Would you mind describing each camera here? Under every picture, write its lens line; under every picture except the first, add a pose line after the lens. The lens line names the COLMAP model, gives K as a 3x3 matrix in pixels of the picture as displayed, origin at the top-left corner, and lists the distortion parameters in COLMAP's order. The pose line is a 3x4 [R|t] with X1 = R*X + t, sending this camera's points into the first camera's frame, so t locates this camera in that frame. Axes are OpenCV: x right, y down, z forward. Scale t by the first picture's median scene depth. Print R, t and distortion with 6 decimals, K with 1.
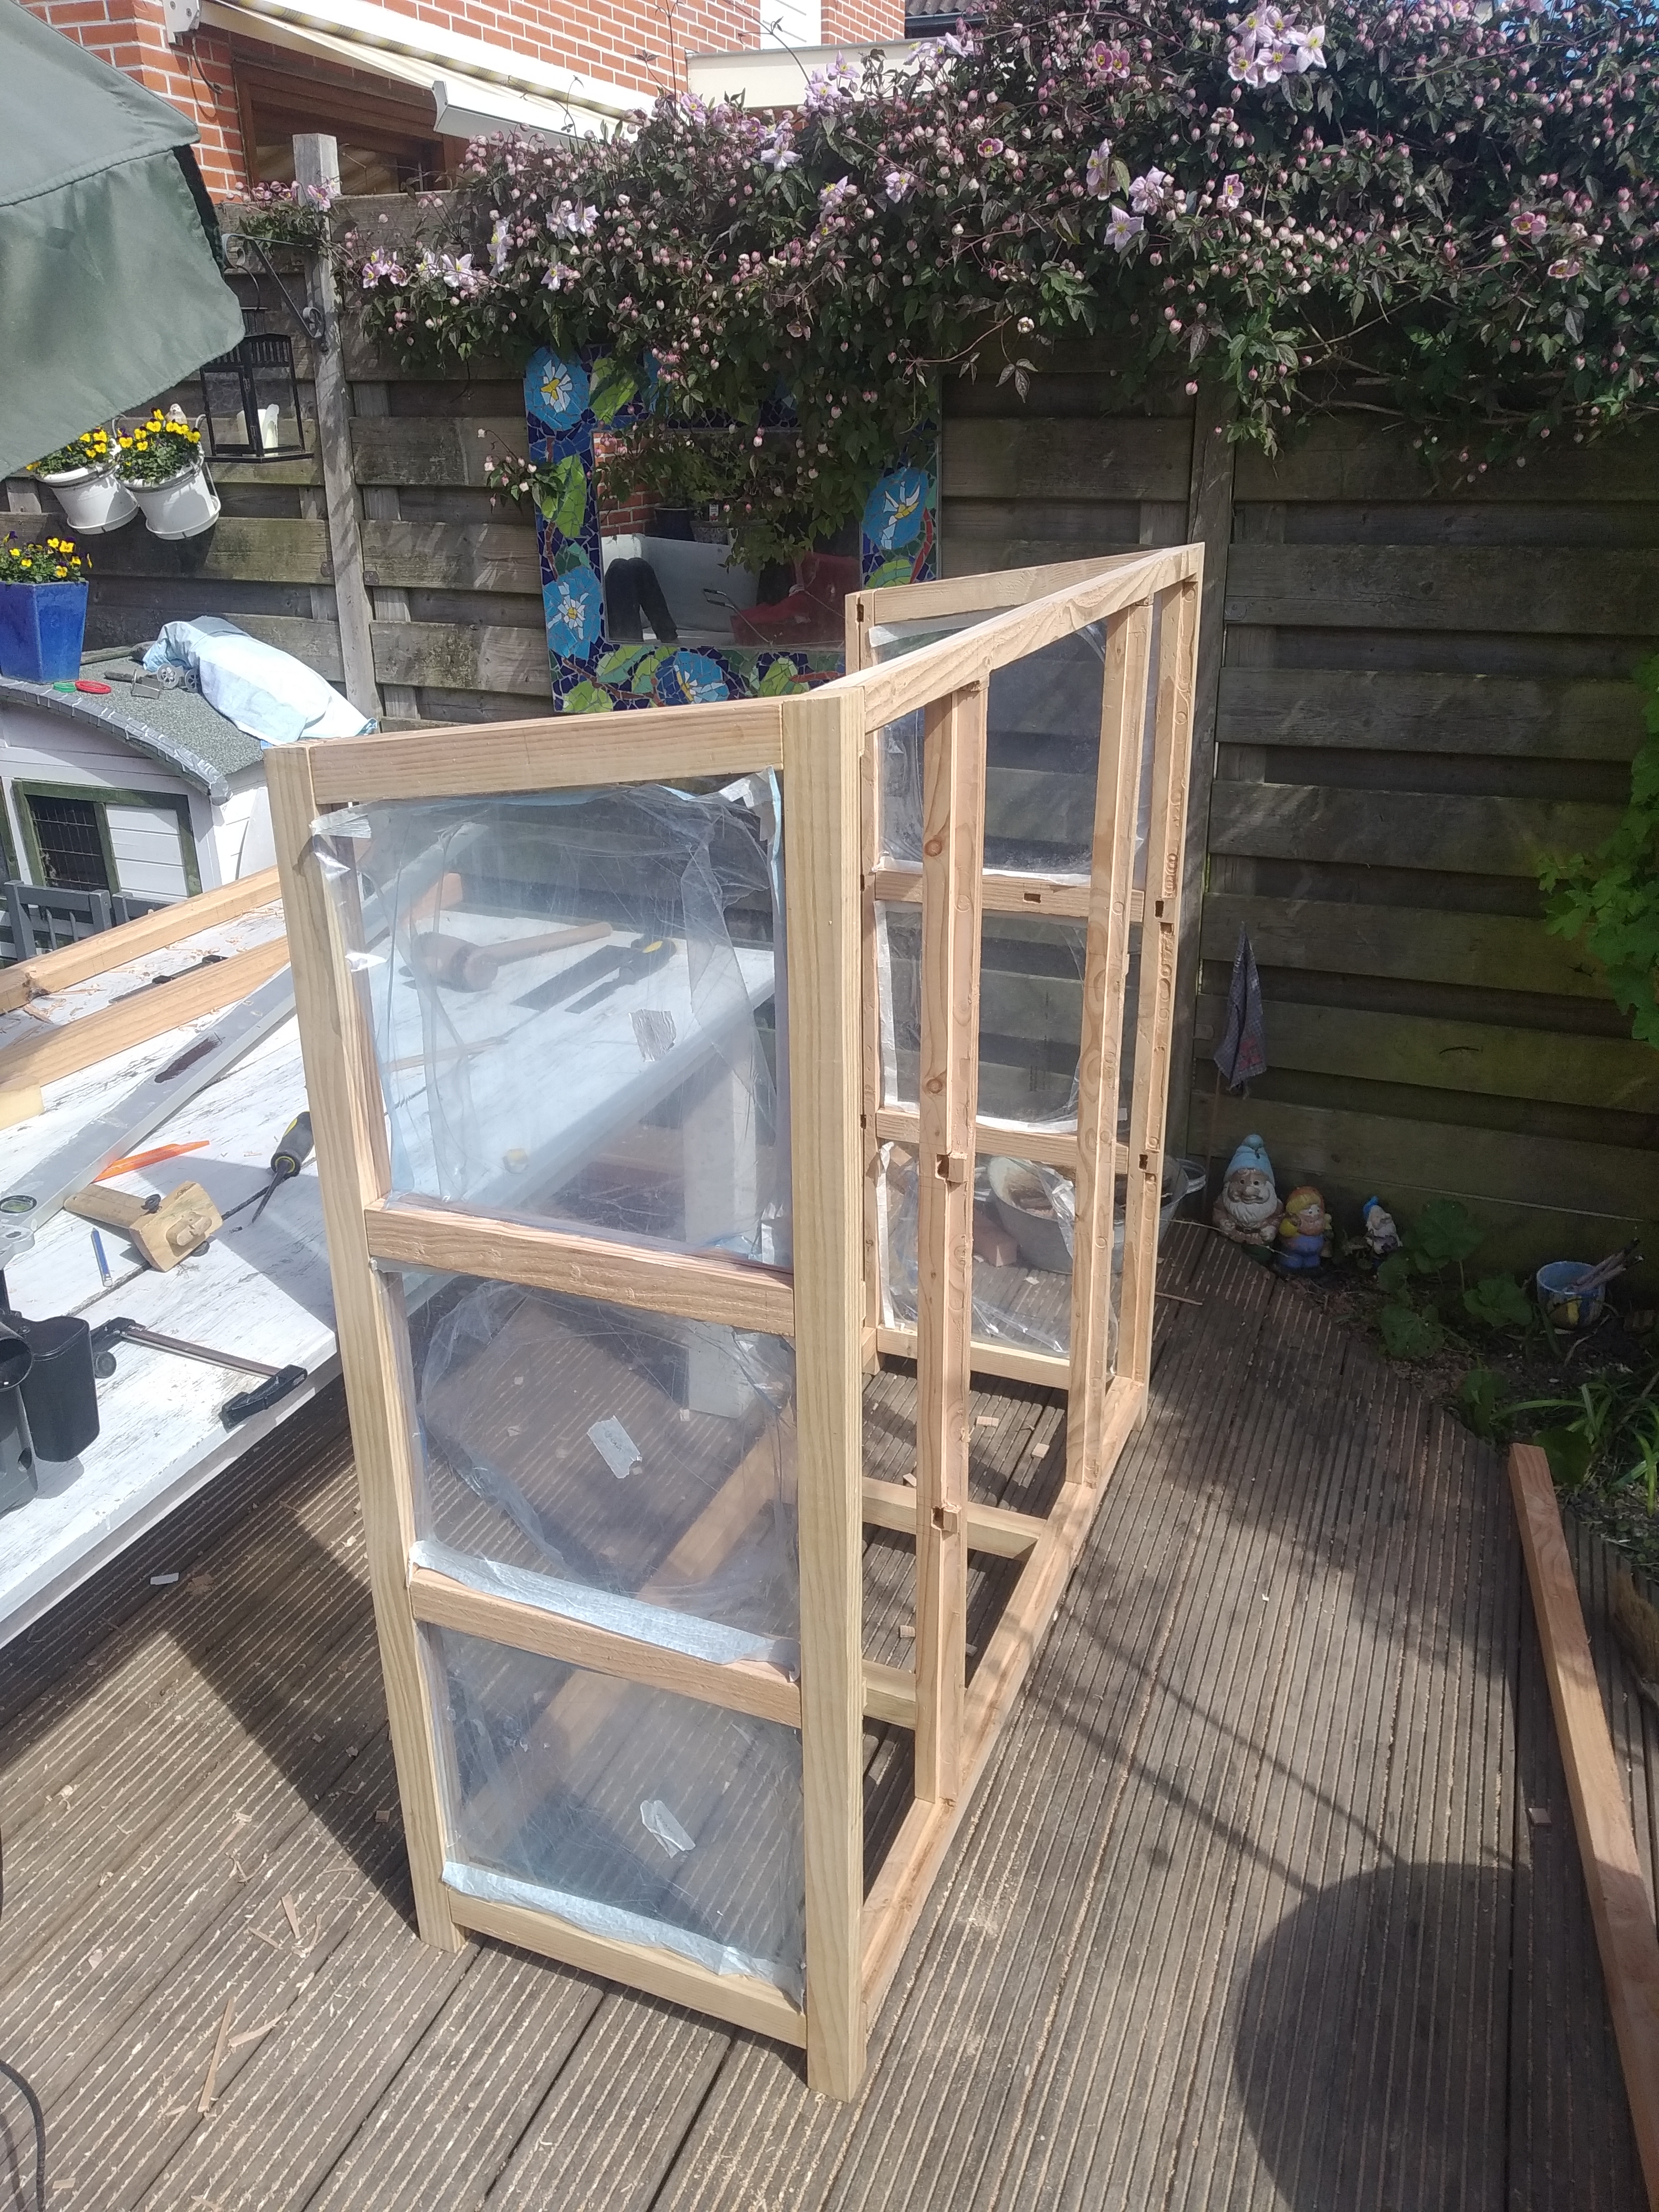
lens RADIAL K [[1707.5, 0, 831.7], [0, 1707.5, 1102.6], [0, 0, 1]] dist [-0.010962, -0.004176]
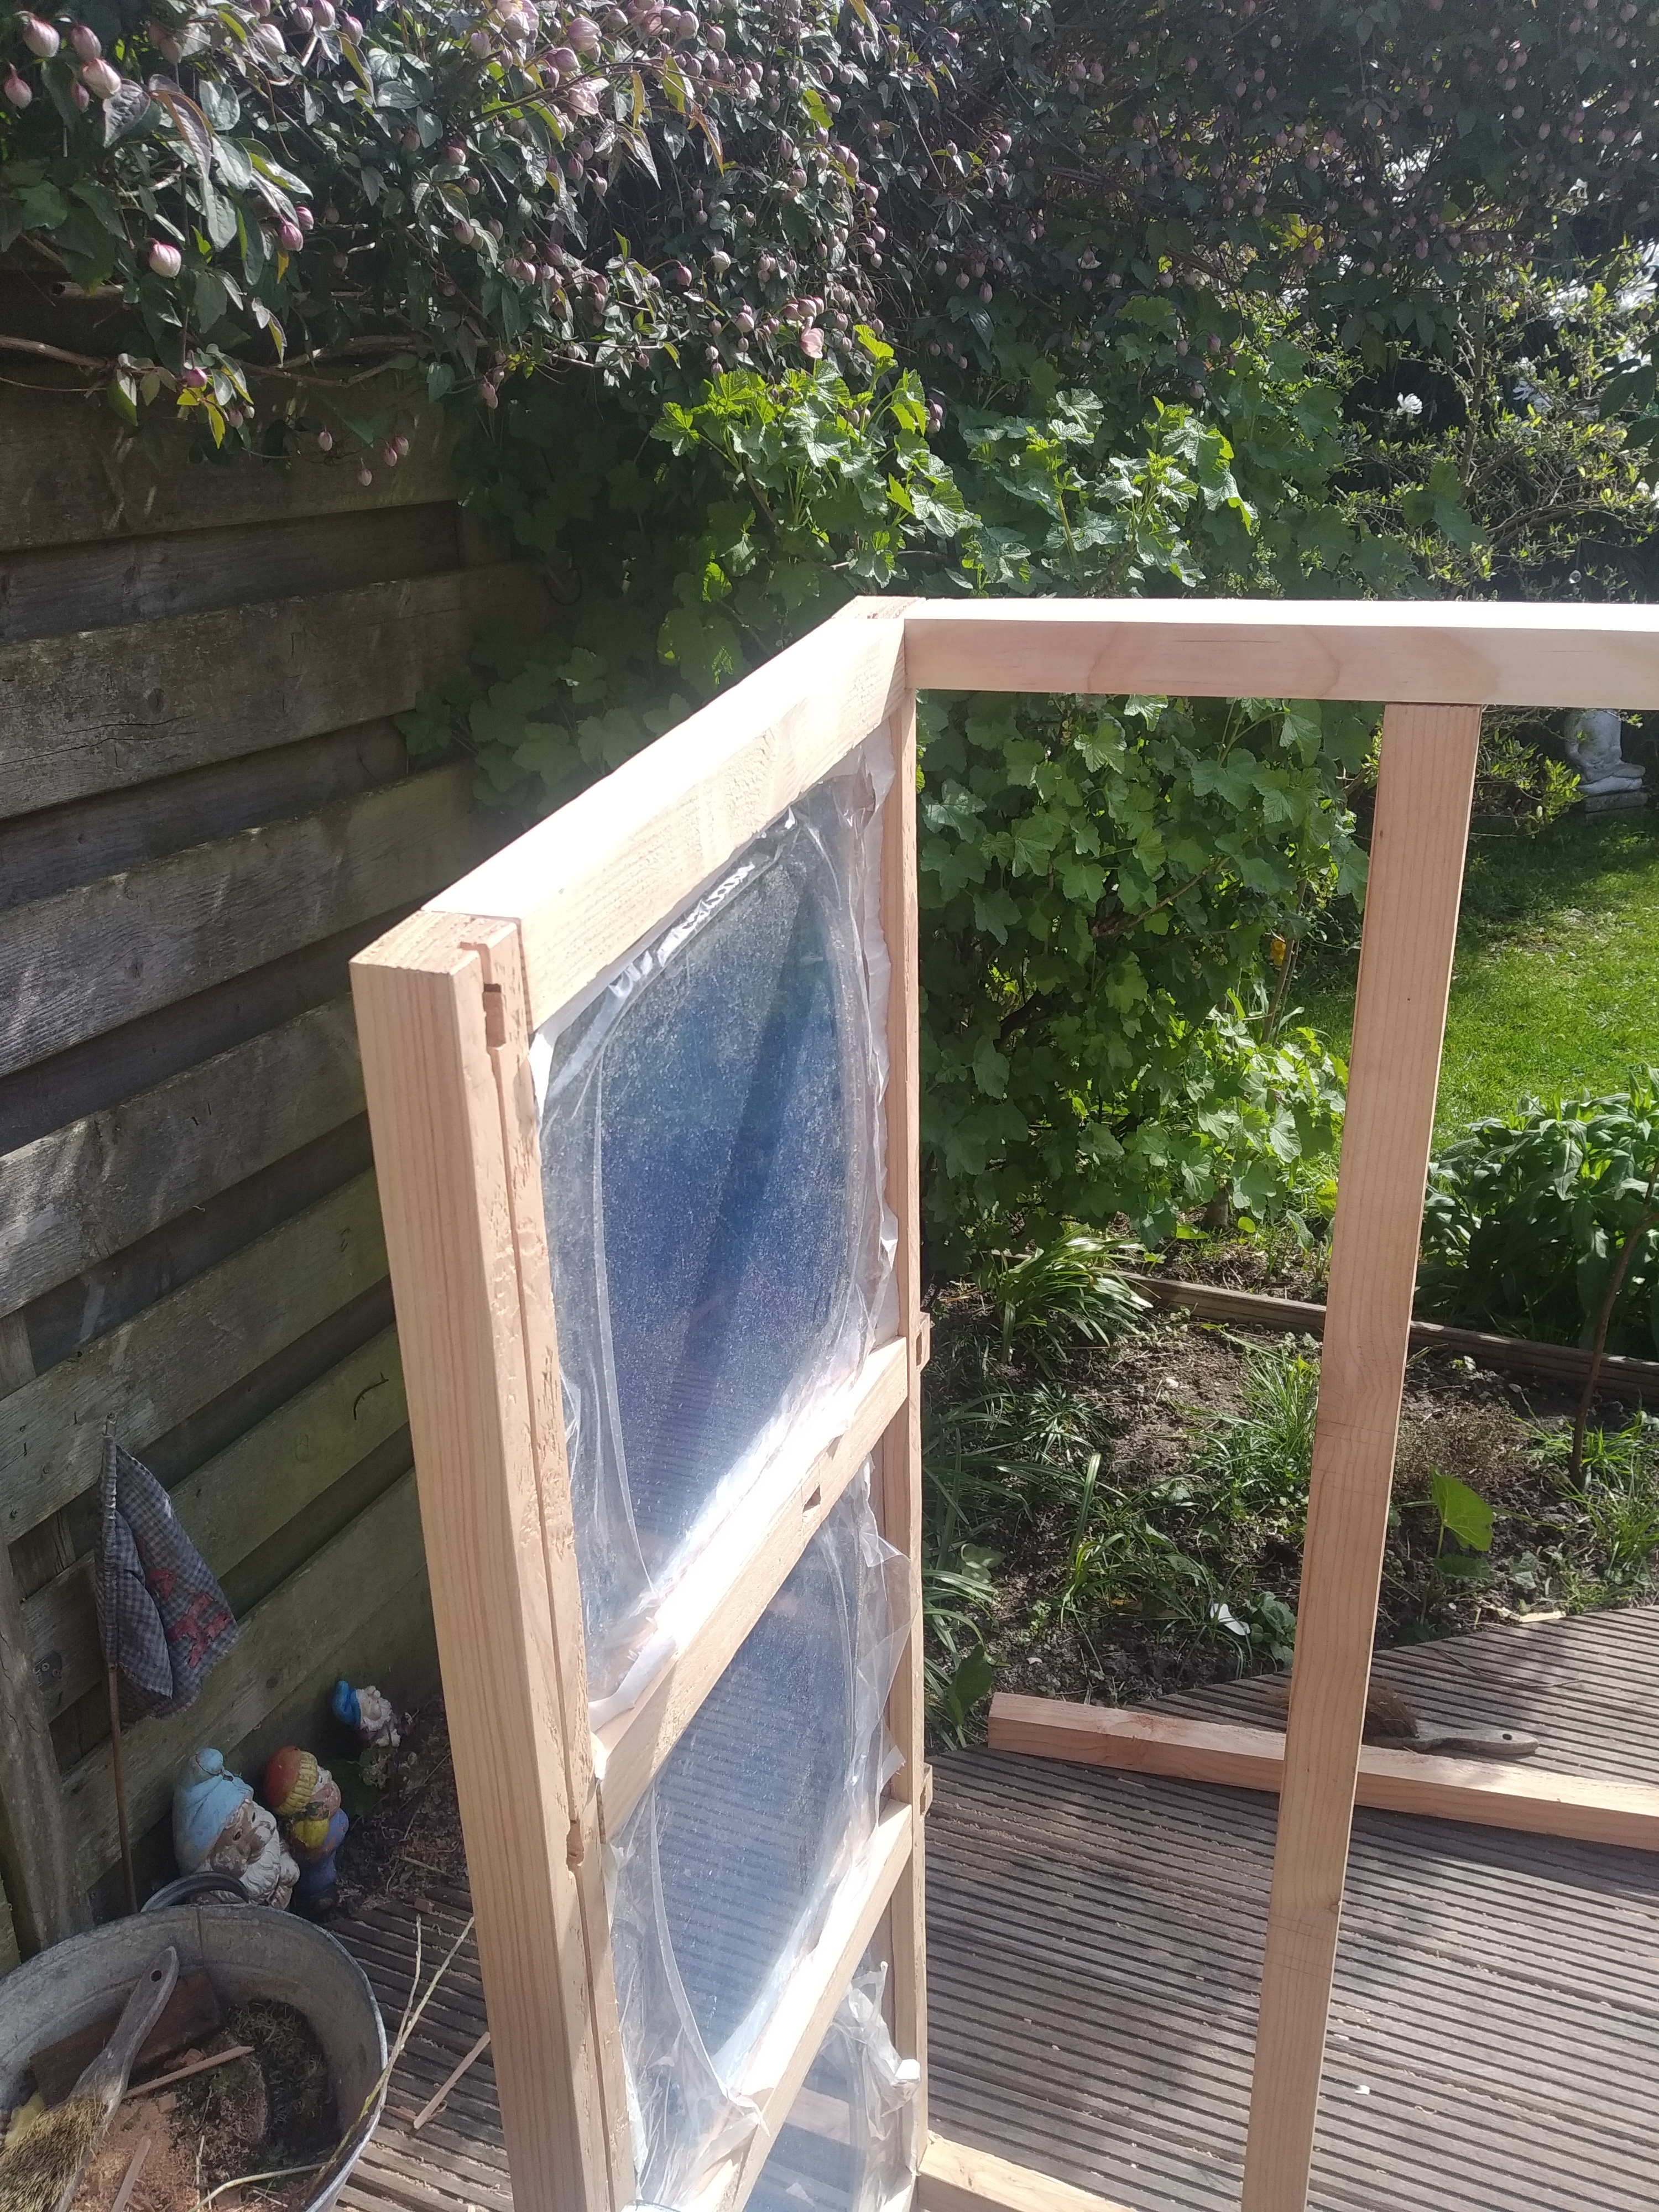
lens RADIAL K [[1707.5, 0, 832.4], [0, 1707.5, 1109.1], [0, 0, 1]] dist [-0.010962, -0.004176]
pose [[0.009012, -0.362331, 0.932006, -0.188715], [0.403606, 0.854069, 0.328129, -0.277223], [-0.914889, 0.373206, 0.153935, 0.757838]]
